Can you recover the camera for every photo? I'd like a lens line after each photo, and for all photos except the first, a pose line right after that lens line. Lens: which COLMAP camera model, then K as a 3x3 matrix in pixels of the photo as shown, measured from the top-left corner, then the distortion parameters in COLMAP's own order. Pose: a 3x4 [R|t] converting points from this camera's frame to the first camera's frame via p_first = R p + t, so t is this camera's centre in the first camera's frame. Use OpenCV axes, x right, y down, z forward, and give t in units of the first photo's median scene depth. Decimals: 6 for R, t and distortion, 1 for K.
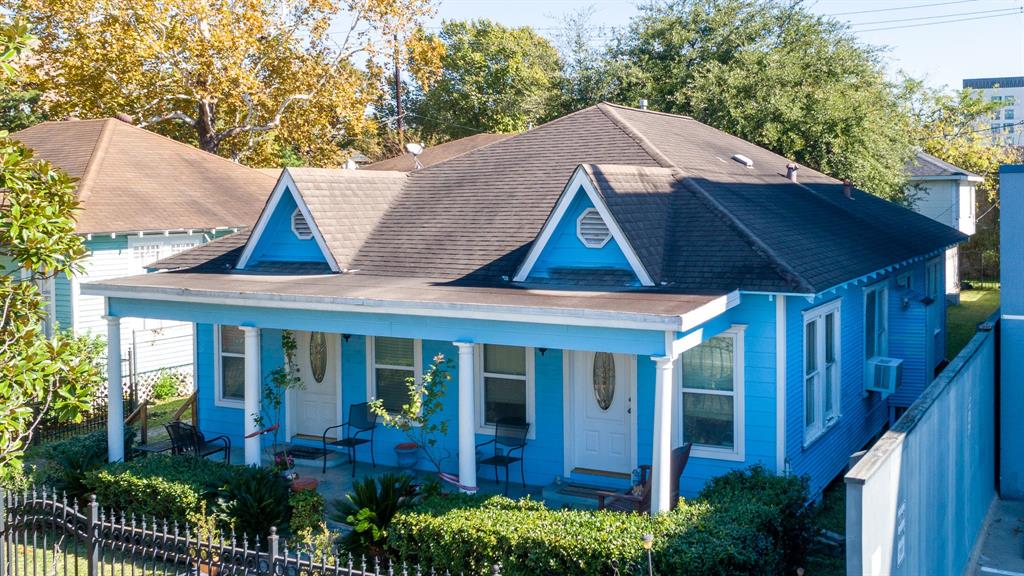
lens RADIAL K [[953.8, 0, 600.4], [0, 953.8, 287.0], [0, 0, 1]] dist [-0.002066, -0.003574]
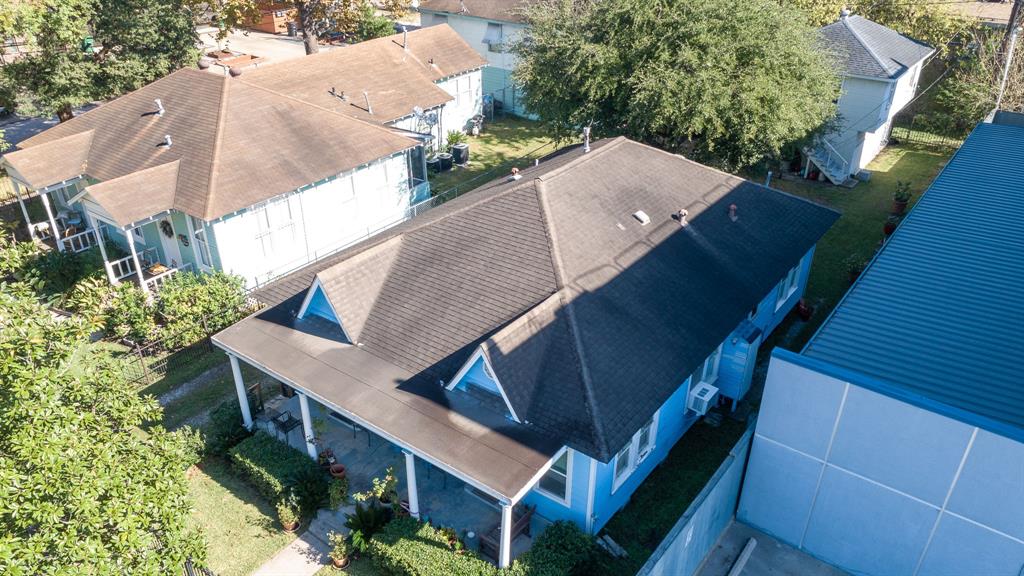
lens RADIAL K [[716.7, 0, 512.0], [0, 716.7, 288.0], [0, 0, 1]] dist [-0.004179, -0.002613]
pose [[0.979561, 0.104821, -0.171675, 0.196756], [-0.009429, 0.876473, 0.481358, -0.687512], [0.200925, -0.469901, 0.859548, 0.033197]]
